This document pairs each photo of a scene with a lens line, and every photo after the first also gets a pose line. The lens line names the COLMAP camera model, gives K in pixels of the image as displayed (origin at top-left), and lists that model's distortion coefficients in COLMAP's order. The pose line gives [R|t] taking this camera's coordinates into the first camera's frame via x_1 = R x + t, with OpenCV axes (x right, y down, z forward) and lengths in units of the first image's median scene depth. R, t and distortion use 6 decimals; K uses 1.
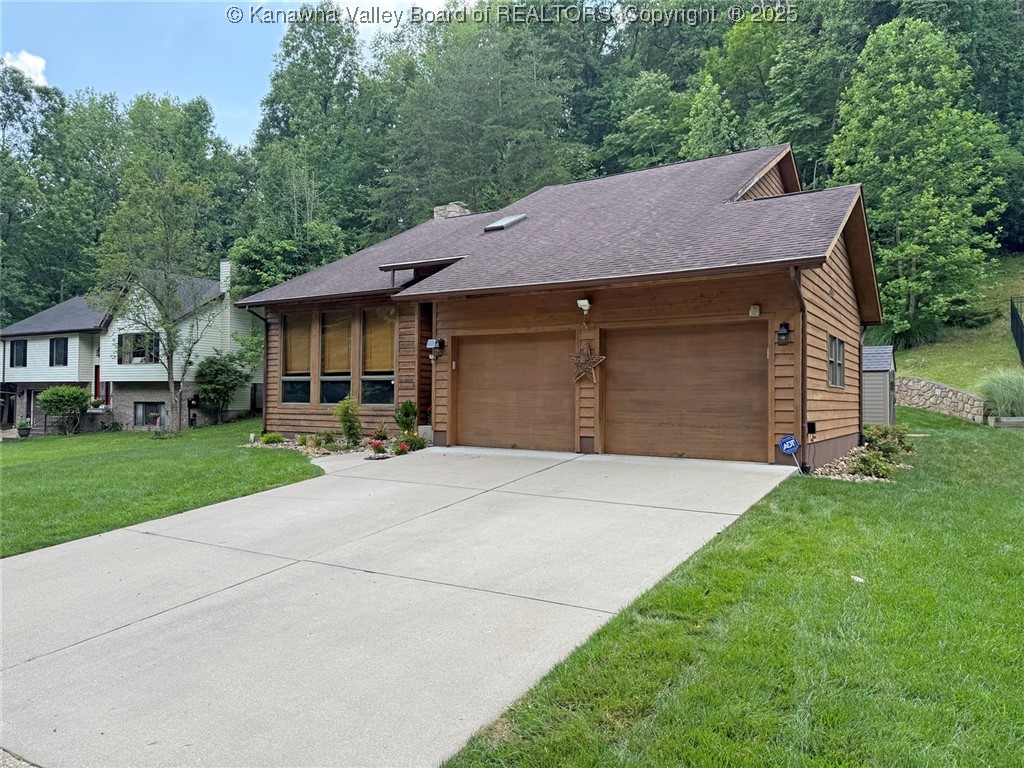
lens RADIAL K [[721.3, 0, 510.3], [0, 721.3, 388.6], [0, 0, 1]] dist [0.055371, -0.043633]
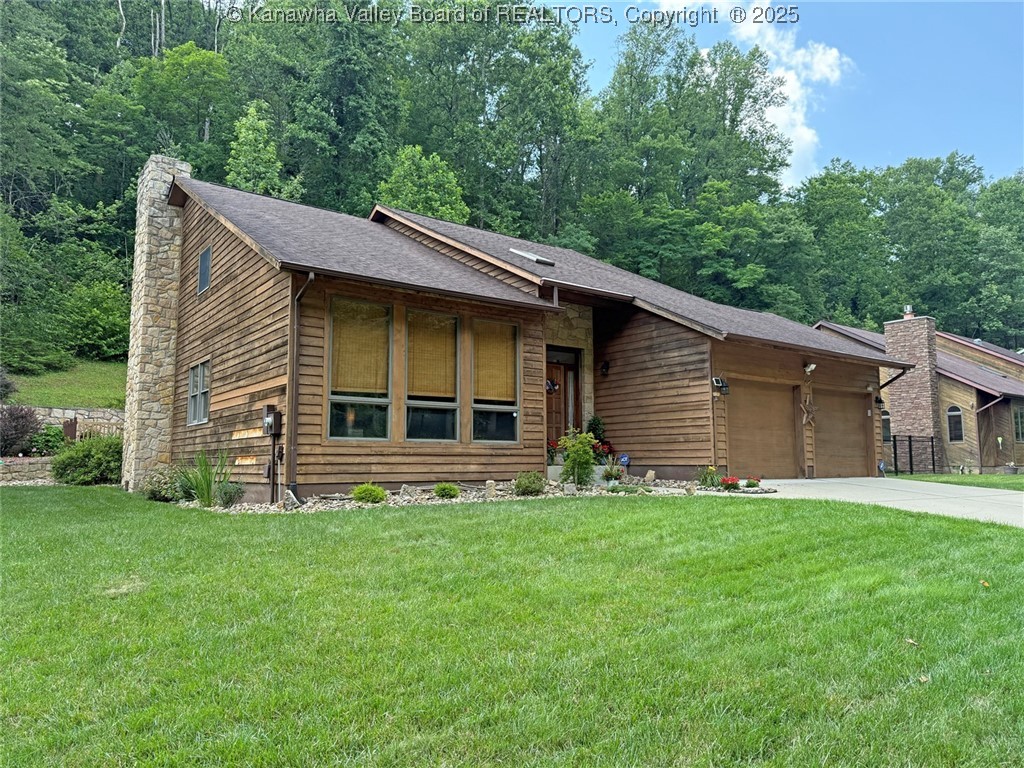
lens RADIAL K [[721.3, 0, 505.2], [0, 721.3, 391.2], [0, 0, 1]] dist [0.055371, -0.043633]
pose [[0.367377, 0.084197, 0.926253, -1.232599], [-0.012474, 0.996250, -0.085612, 0.046567], [-0.929989, 0.019897, 0.367049, 0.928123]]
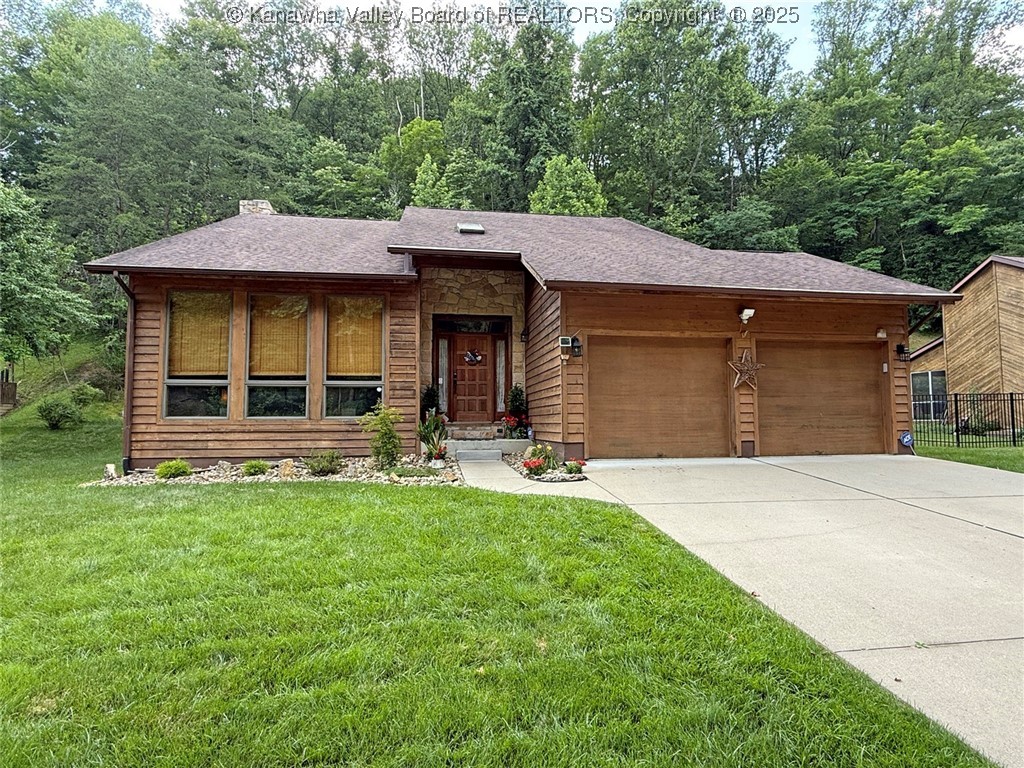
lens RADIAL K [[552.3, 0, 513.9], [0, 552.3, 387.8], [0, 0, 1]] dist [-0.012773, 0.011548]
pose [[0.753354, 0.026743, 0.657071, -0.604994], [0.001287, 0.999111, -0.042140, 0.020943], [-0.657614, 0.032592, 0.752650, 0.561611]]
